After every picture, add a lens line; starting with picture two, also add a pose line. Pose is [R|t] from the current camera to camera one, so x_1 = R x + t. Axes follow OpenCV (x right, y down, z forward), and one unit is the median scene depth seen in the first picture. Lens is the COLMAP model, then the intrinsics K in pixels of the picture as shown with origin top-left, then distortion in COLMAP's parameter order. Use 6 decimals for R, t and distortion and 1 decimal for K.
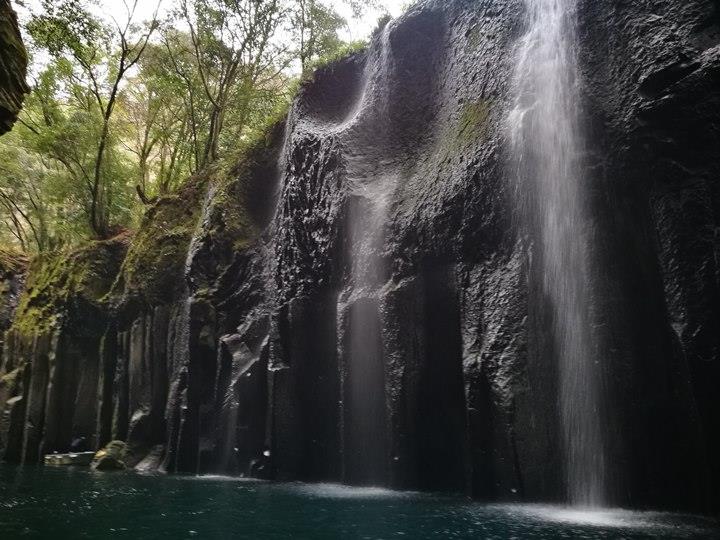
lens RADIAL K [[563.0, 0, 351.3], [0, 563.0, 277.4], [0, 0, 1]] dist [0.009845, 0.006747]
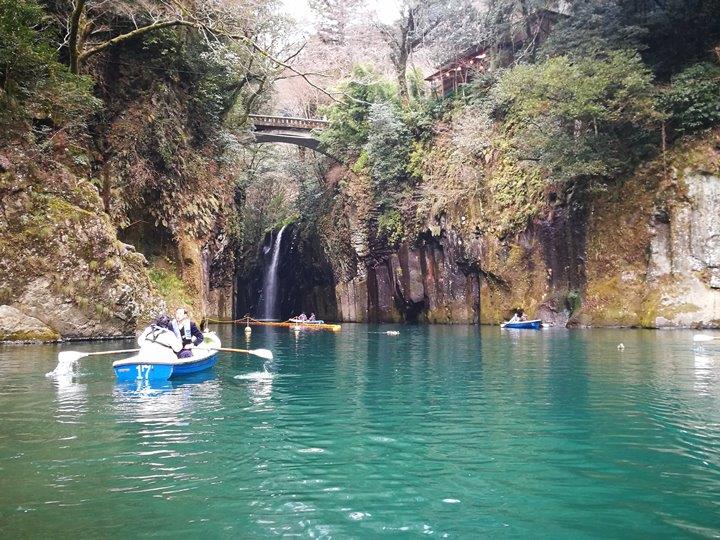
lens RADIAL K [[687.4, 0, 363.1], [0, 687.4, 297.9], [0, 0, 1]] dist [0.009212, -0.107051]
pose [[0.908294, -0.030948, -0.417187, 2.392174], [0.140464, 0.961925, 0.234459, -0.862688], [0.394046, -0.271557, 0.878057, -2.990963]]
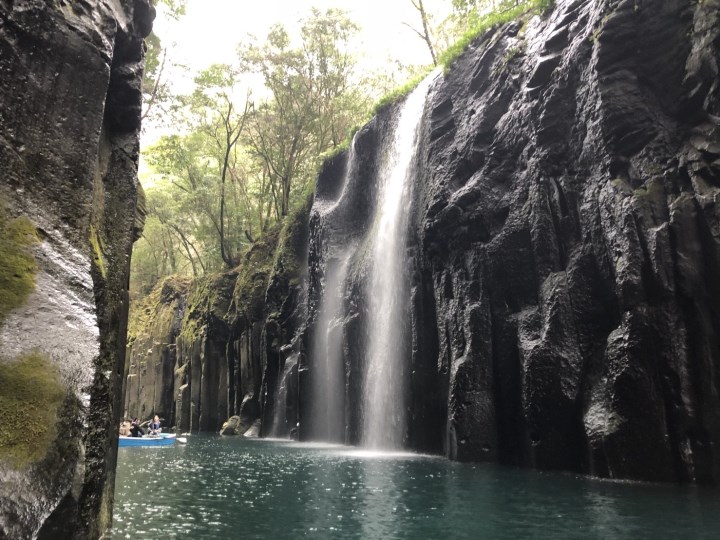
lens RADIAL K [[579.4, 0, 349.0], [0, 579.4, 267.0], [0, 0, 1]] dist [0.113271, -0.143155]
pose [[0.948442, -0.071397, -0.308803, 0.364219], [0.080380, 0.996629, 0.016448, -0.097865], [0.306588, -0.040421, 0.950984, -0.340639]]
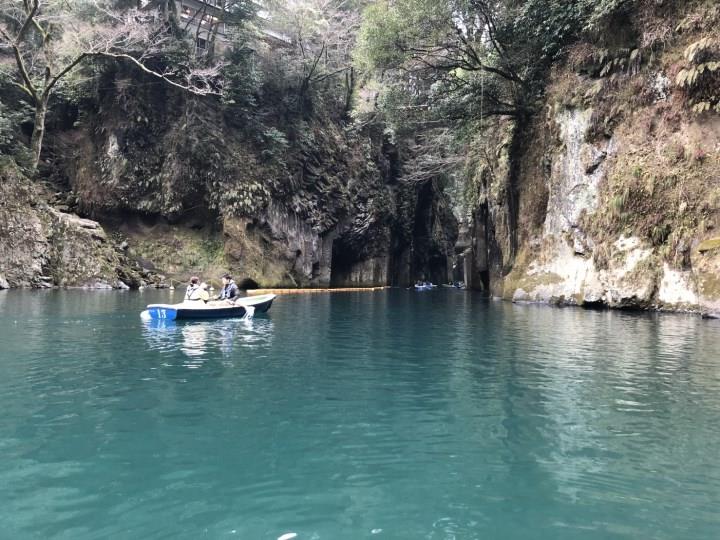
lens RADIAL K [[579.7, 0, 357.3], [0, 579.7, 271.4], [0, 0, 1]] dist [0.012806, -0.007250]
pose [[0.506716, -0.019082, -0.861902, 3.052443], [0.239132, 0.963636, 0.119252, -0.628773], [0.828284, -0.266535, 0.492853, -2.255108]]
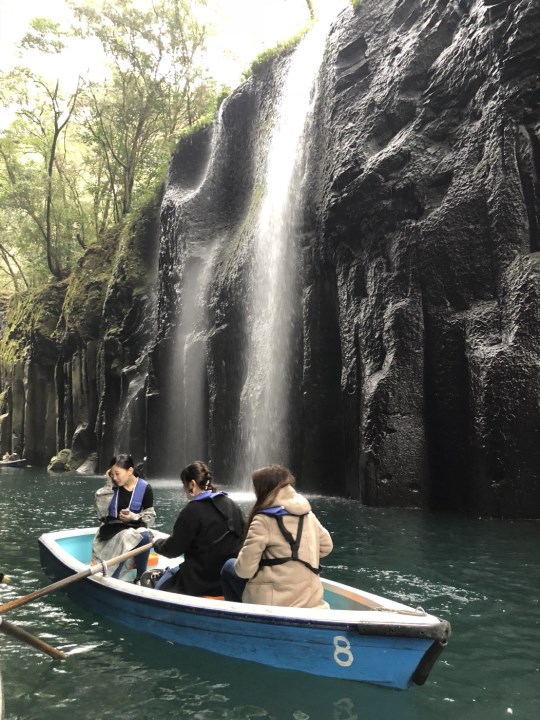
lens RADIAL K [[579.7, 0, 279.1], [0, 579.7, 361.5], [0, 0, 1]] dist [0.012806, -0.007250]
pose [[0.987346, -0.022467, -0.156983, 0.262583], [0.042820, 0.990913, 0.127503, -0.048931], [0.152692, -0.132611, 0.979336, -0.169697]]
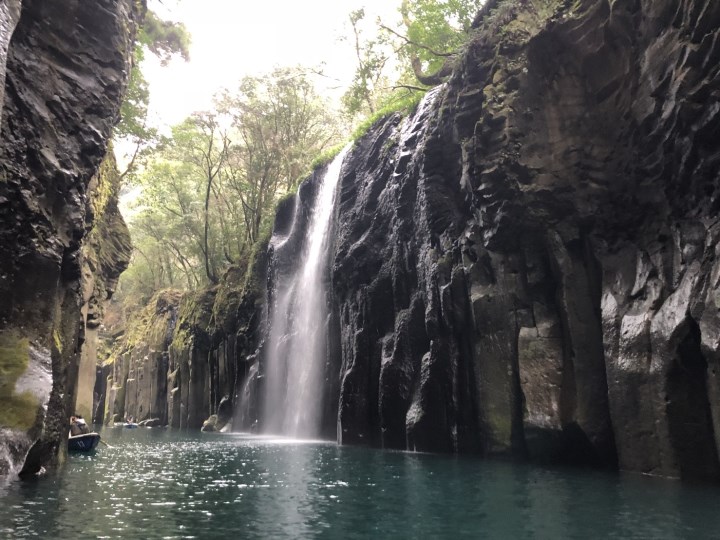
lens RADIAL K [[579.4, 0, 349.0], [0, 579.4, 267.0], [0, 0, 1]] dist [0.113271, -0.143155]
pose [[0.942714, -0.082388, -0.323269, 0.584683], [0.092874, 0.995531, 0.017119, -0.150384], [0.320414, -0.046162, 0.946152, -0.531669]]
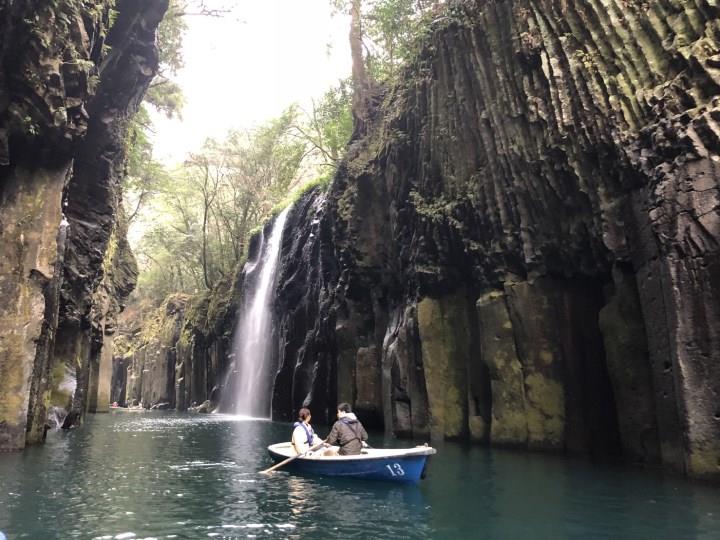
lens RADIAL K [[578.5, 0, 361.6], [0, 578.5, 266.5], [0, 0, 1]] dist [0.020978, -0.003279]
pose [[0.936760, -0.079375, -0.340851, 0.926274], [0.097387, 0.994594, 0.036035, -0.239476], [0.336148, -0.066951, 0.939426, -0.842488]]
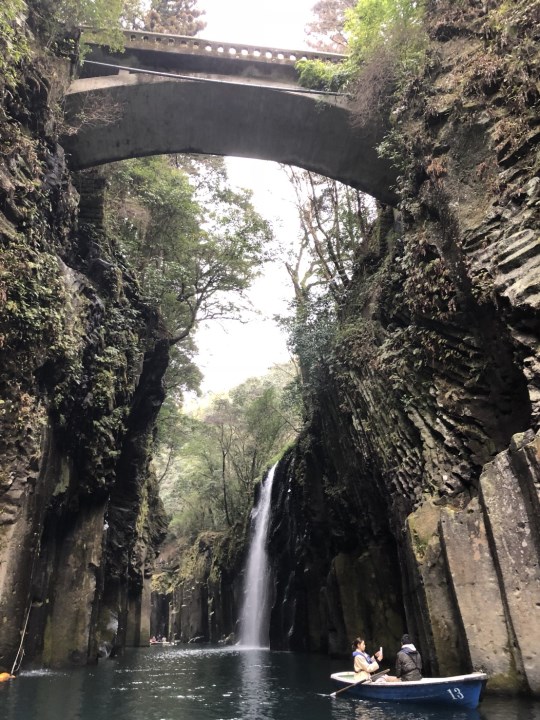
lens RADIAL K [[578.5, 0, 270.0], [0, 578.5, 360.0], [0, 0, 1]] dist [0.020978, -0.003279]
pose [[0.828747, -0.257112, -0.497063, 1.266119], [0.180004, 0.963480, -0.198253, -0.318459], [0.529884, 0.074828, 0.844763, -1.117686]]
